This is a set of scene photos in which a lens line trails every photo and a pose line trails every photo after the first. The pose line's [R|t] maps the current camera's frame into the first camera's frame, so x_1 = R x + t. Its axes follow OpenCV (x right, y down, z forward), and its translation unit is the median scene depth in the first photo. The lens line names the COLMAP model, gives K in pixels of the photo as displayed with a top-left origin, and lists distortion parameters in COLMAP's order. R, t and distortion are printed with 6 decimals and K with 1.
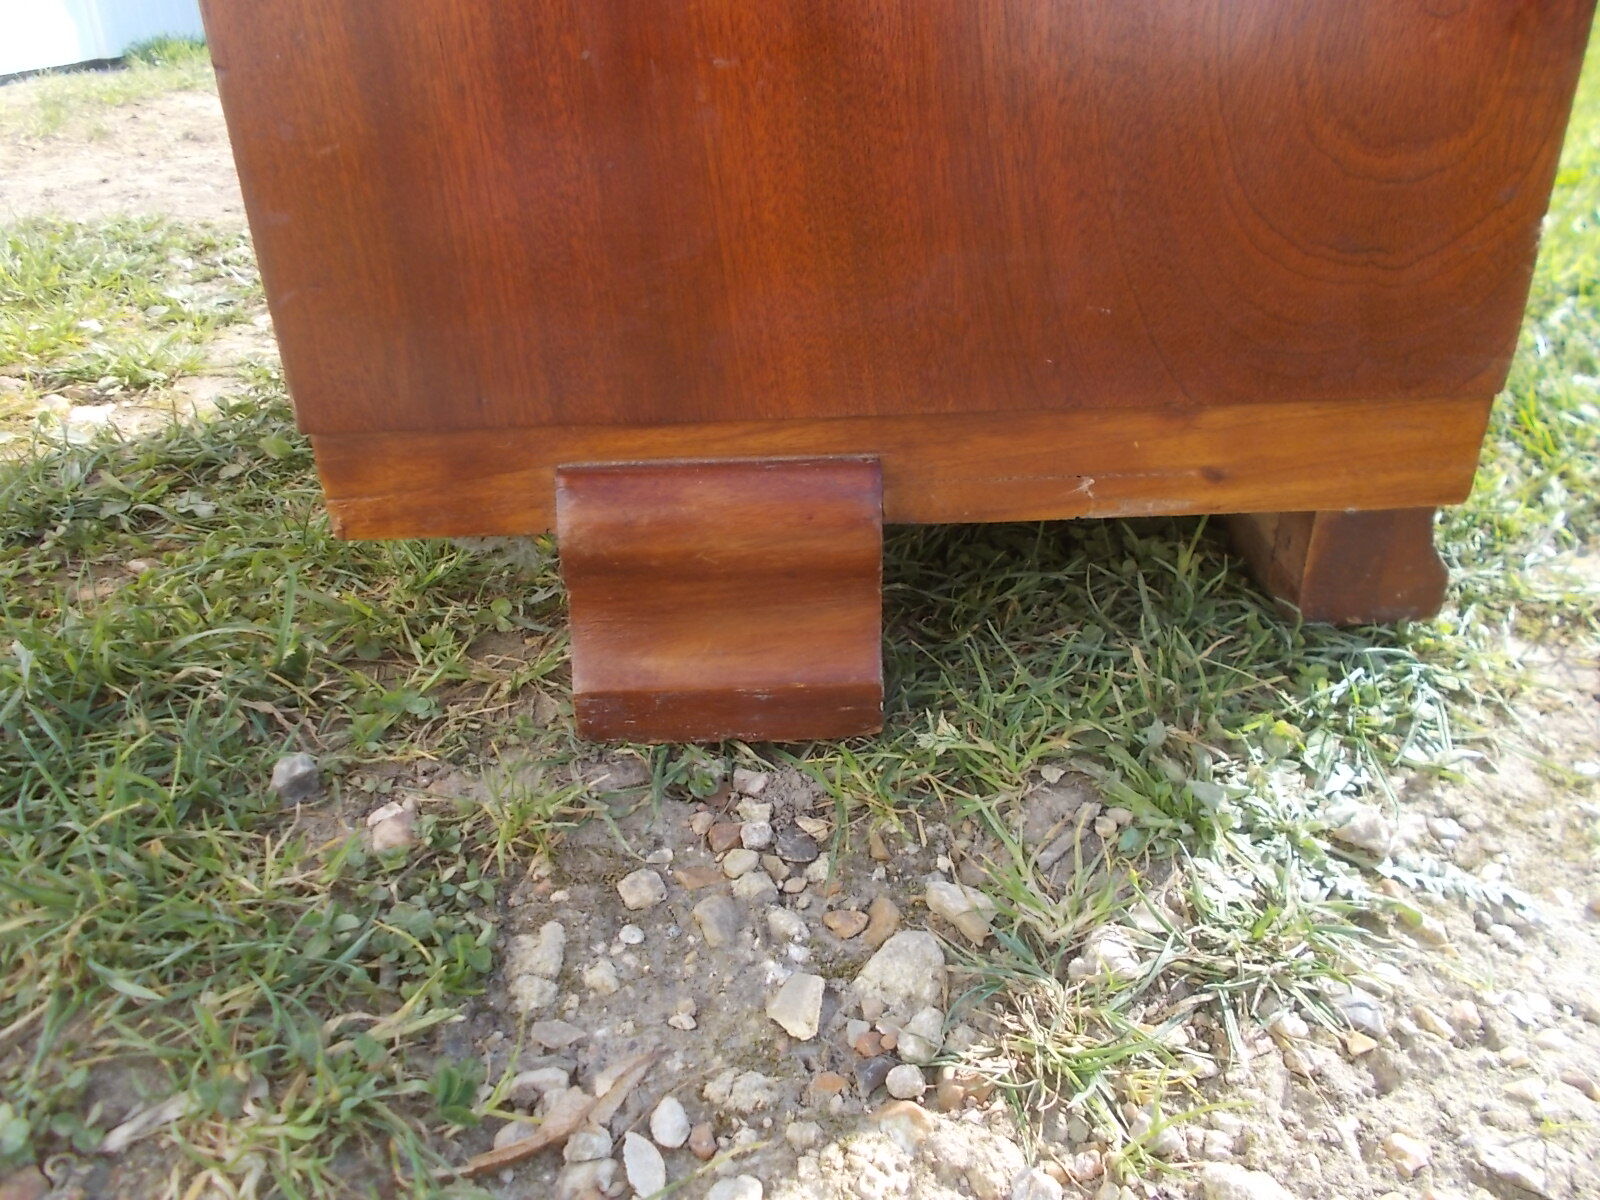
lens RADIAL K [[1207.4, 0, 803.6], [0, 1207.4, 588.6], [0, 0, 1]] dist [0.012554, -0.021747]
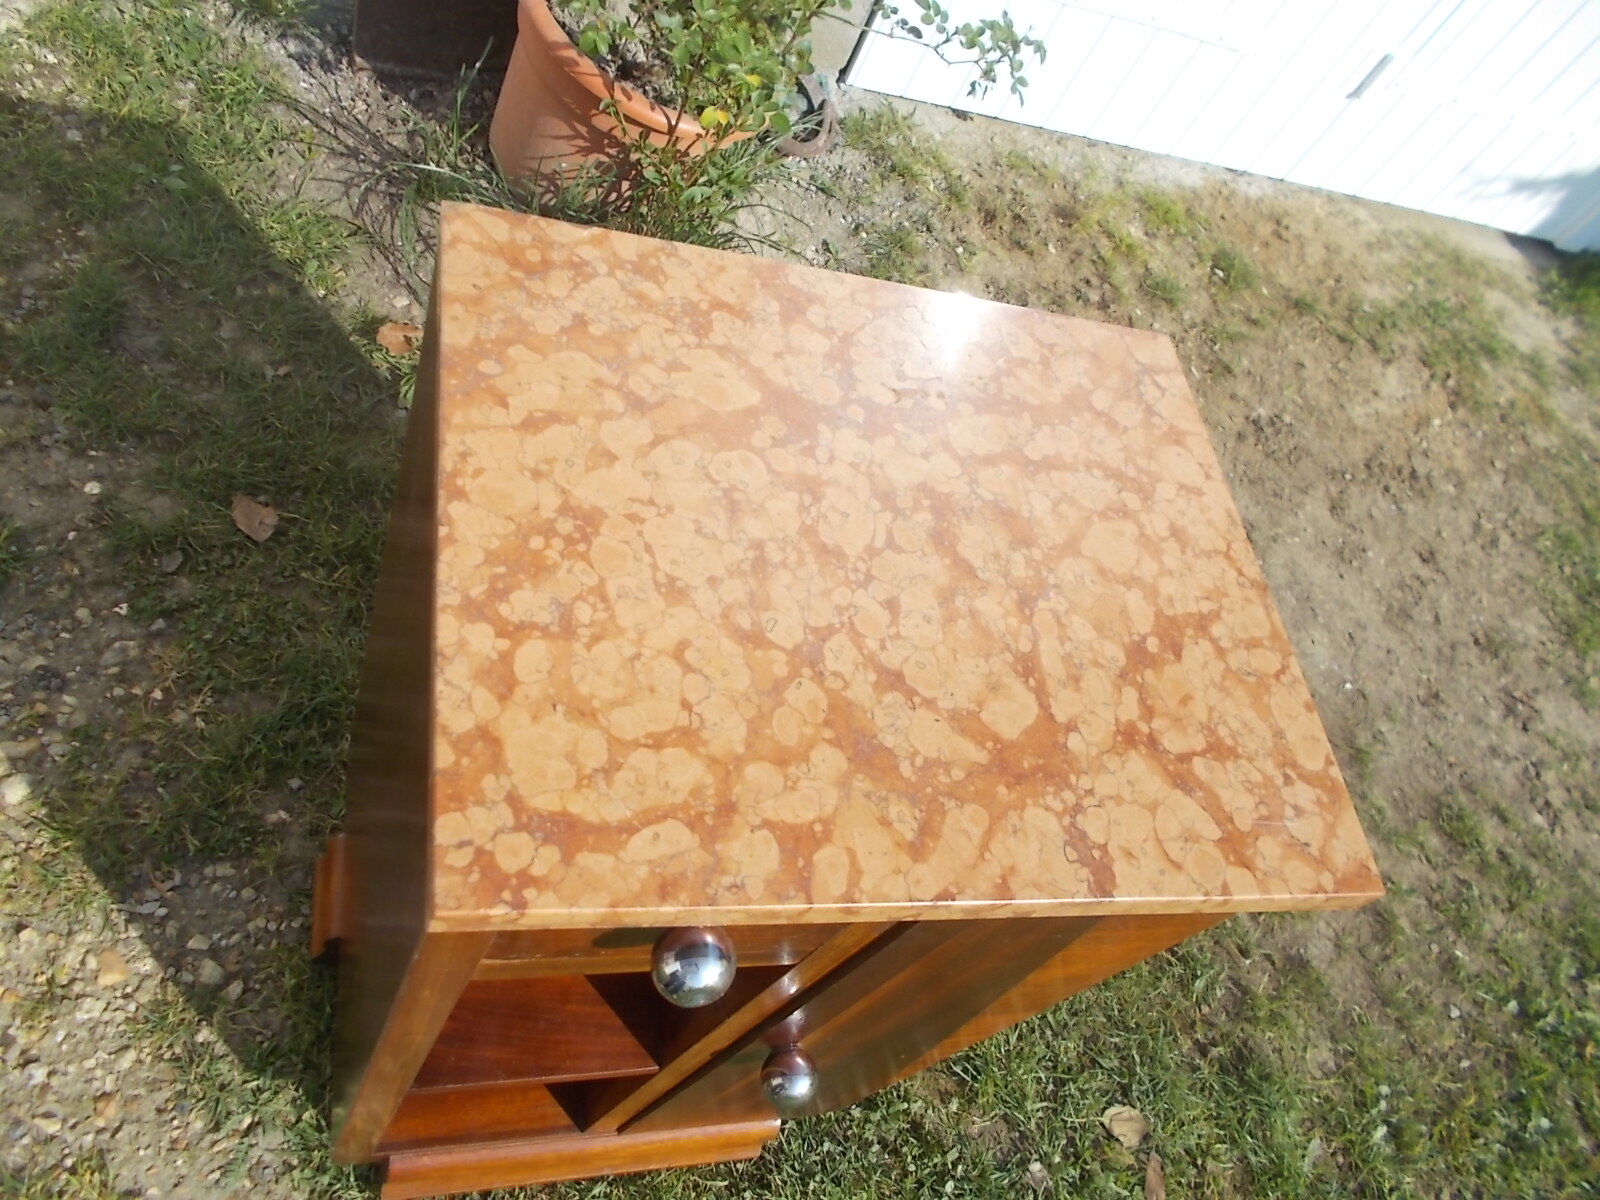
lens RADIAL K [[1207.4, 0, 785.1], [0, 1207.4, 608.1], [0, 0, 1]] dist [0.012554, -0.021747]
pose [[0.118733, 0.866321, -0.485170, 1.068916], [-0.742206, 0.402015, 0.536204, -3.231926], [0.659570, 0.296431, 0.690721, -0.634801]]
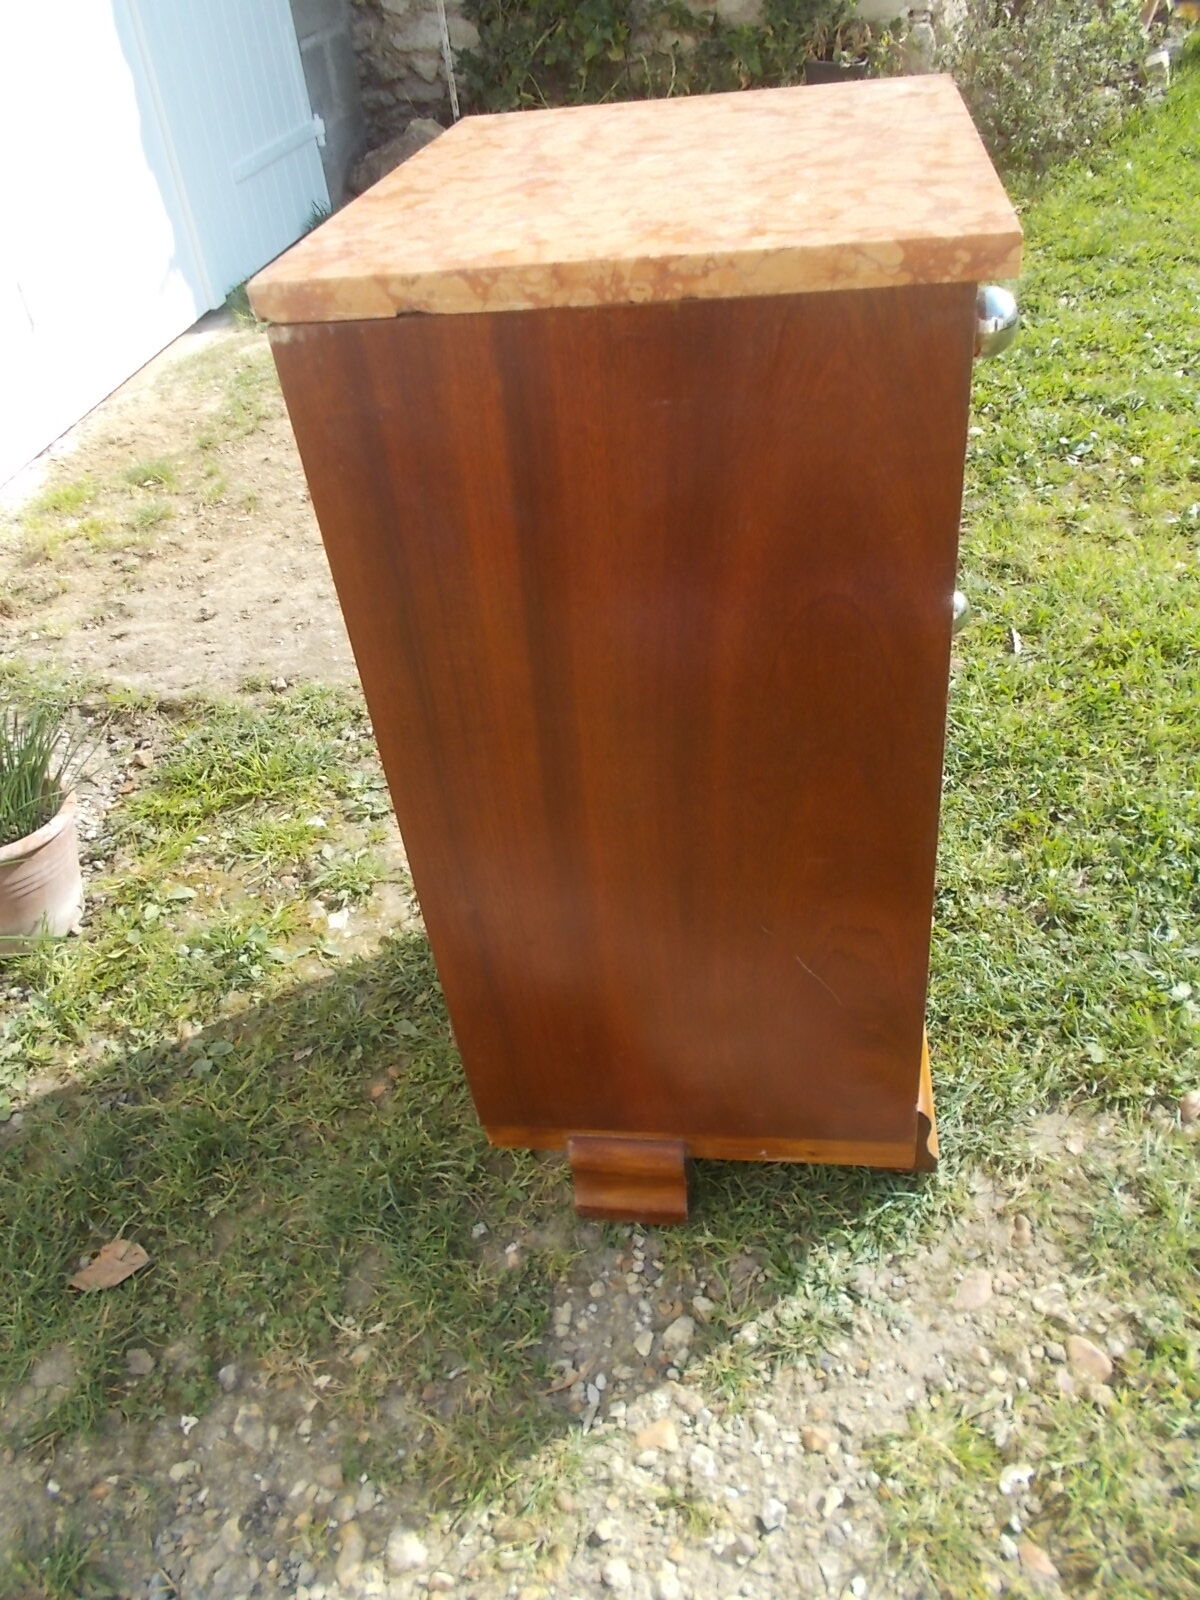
lens RADIAL K [[1207.4, 0, 620.7], [0, 1207.4, 792.3], [0, 0, 1]] dist [0.012554, -0.021747]
pose [[0.985910, 0.029741, -0.164614, 0.400328], [0.000861, 0.983152, 0.182787, -1.594138], [0.167277, -0.180353, 0.969273, -1.755458]]
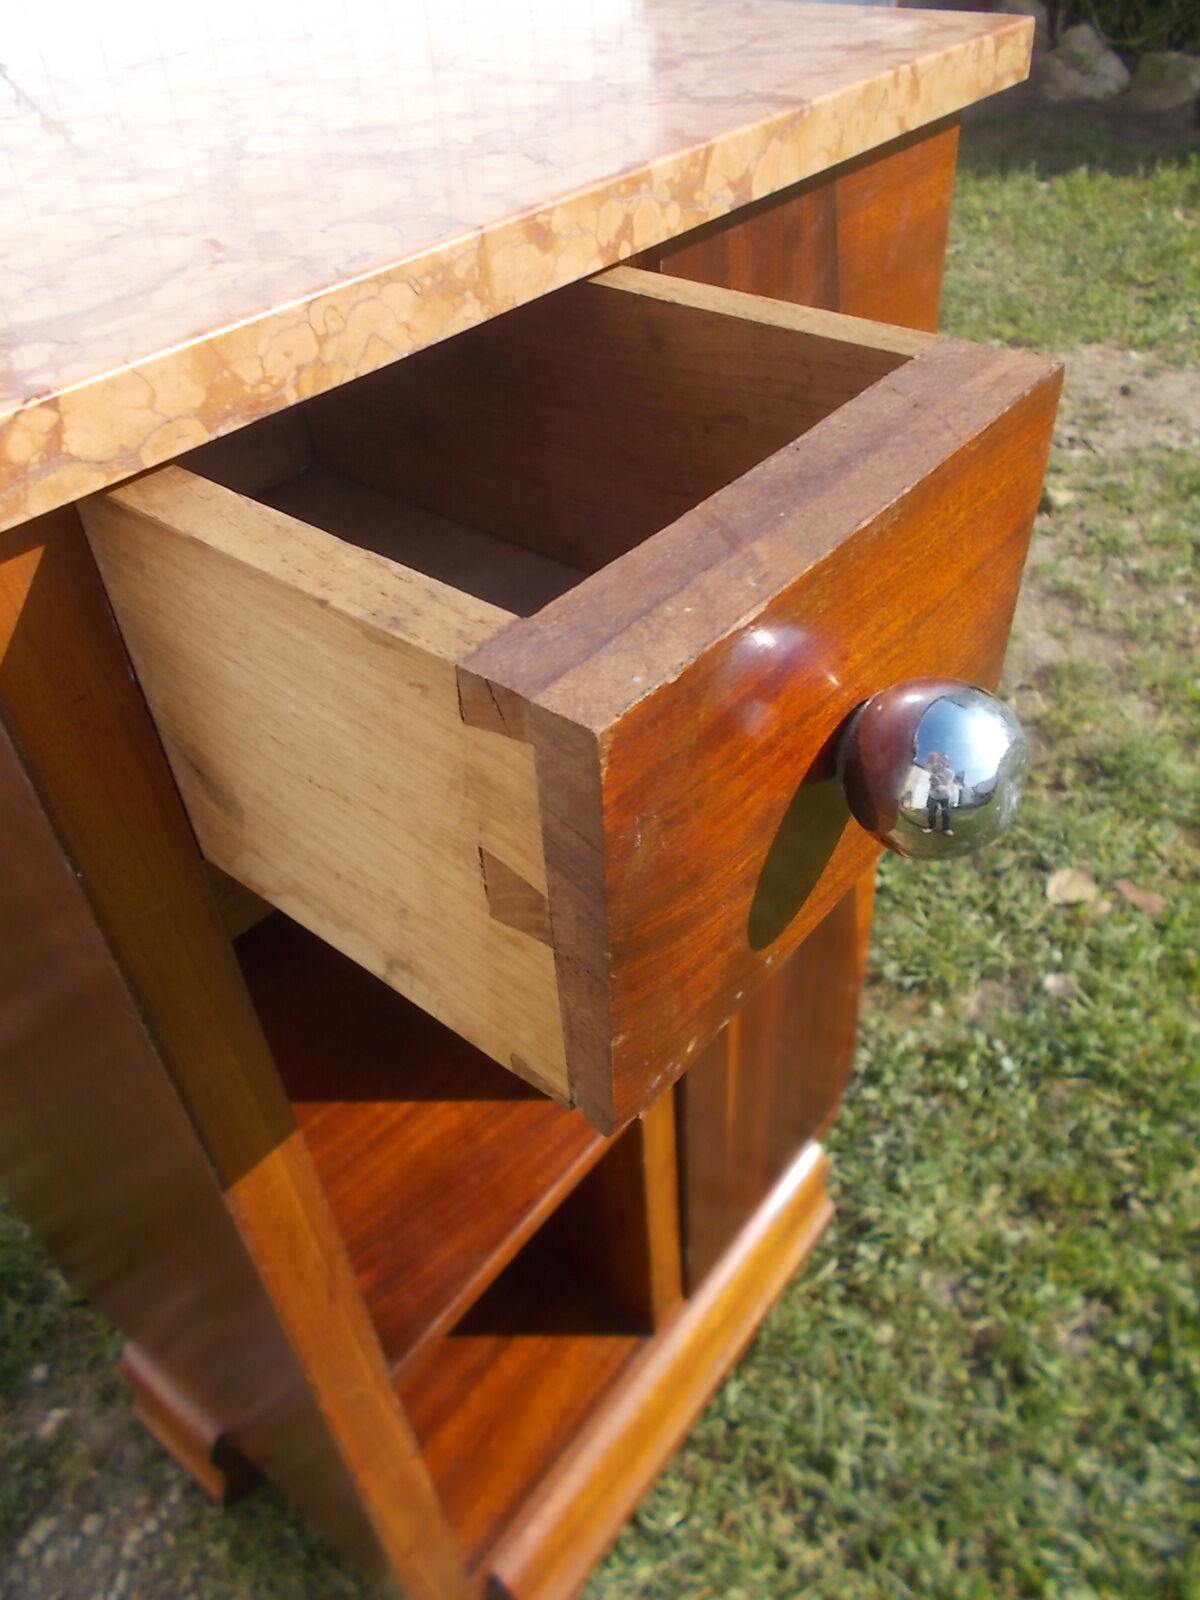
lens RADIAL K [[1207.4, 0, 614.4], [0, 1207.4, 801.3], [0, 0, 1]] dist [0.012554, -0.021747]
pose [[0.777185, 0.394750, -0.490057, 1.340542], [-0.257407, 0.910063, 0.324850, -2.204670], [0.574217, -0.126325, 0.808898, -0.153289]]
